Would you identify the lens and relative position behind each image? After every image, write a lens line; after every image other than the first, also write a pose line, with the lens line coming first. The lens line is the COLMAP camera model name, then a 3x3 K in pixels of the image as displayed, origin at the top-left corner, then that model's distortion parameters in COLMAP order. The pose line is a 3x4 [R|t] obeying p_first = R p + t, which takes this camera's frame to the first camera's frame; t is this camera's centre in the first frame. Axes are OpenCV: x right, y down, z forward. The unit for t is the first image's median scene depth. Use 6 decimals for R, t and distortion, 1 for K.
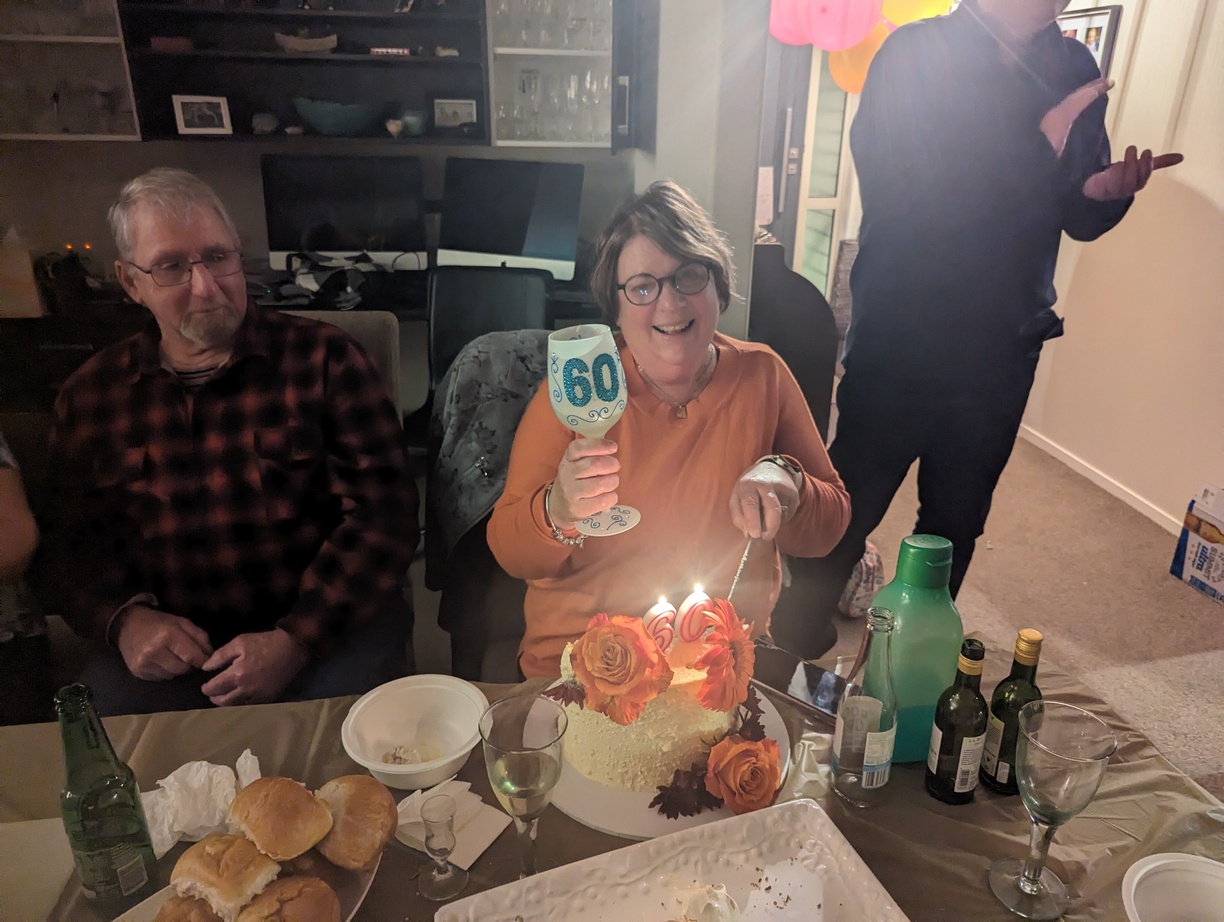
lens RADIAL K [[857.5, 0, 611.4], [0, 857.5, 461.1], [0, 0, 1]] dist [-0.013979, -0.009151]
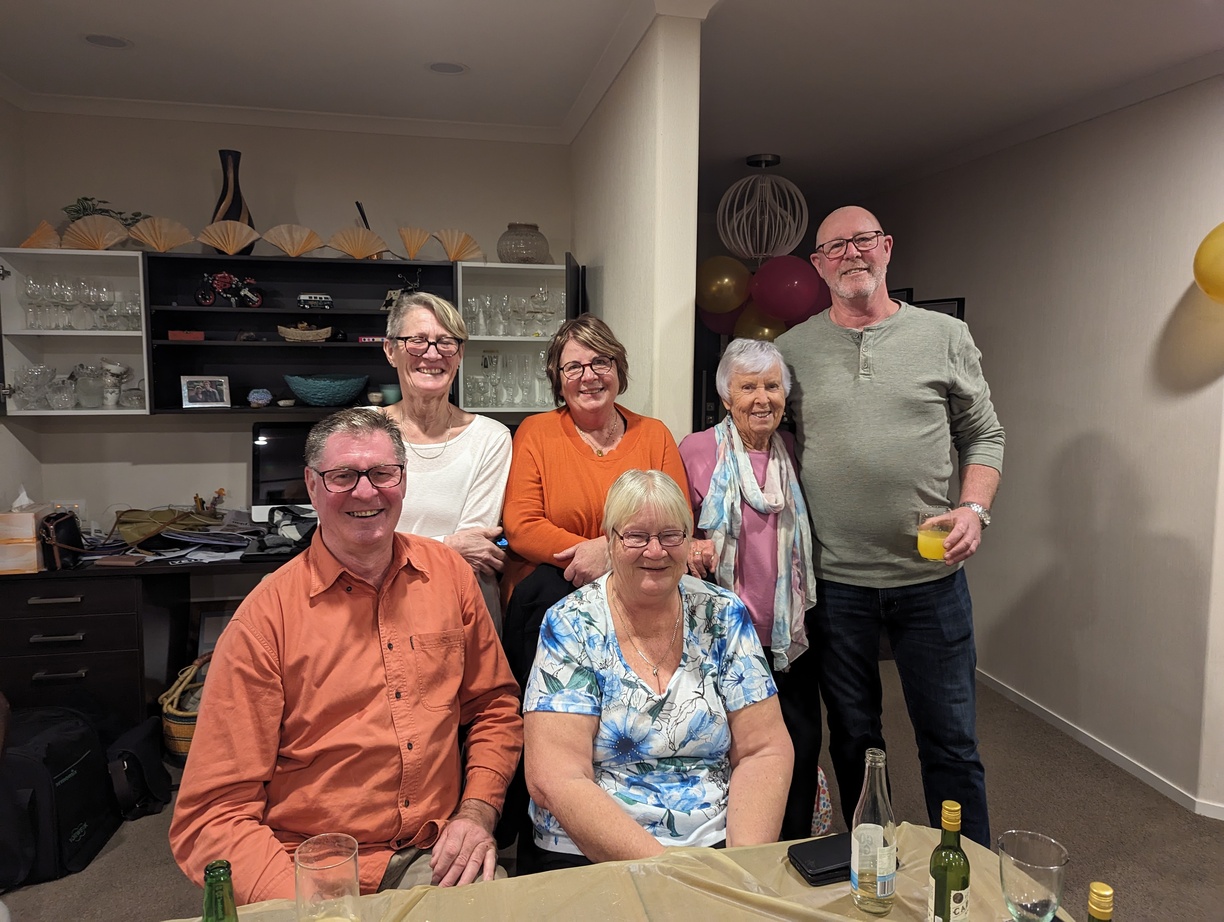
lens RADIAL K [[857.5, 0, 613.5], [0, 857.5, 460.2], [0, 0, 1]] dist [-0.013979, -0.009151]
pose [[0.994690, -0.026308, 0.099501, -0.050947], [0.051527, 0.964187, -0.260169, 0.009287], [-0.089093, 0.263915, 0.960423, -0.126563]]
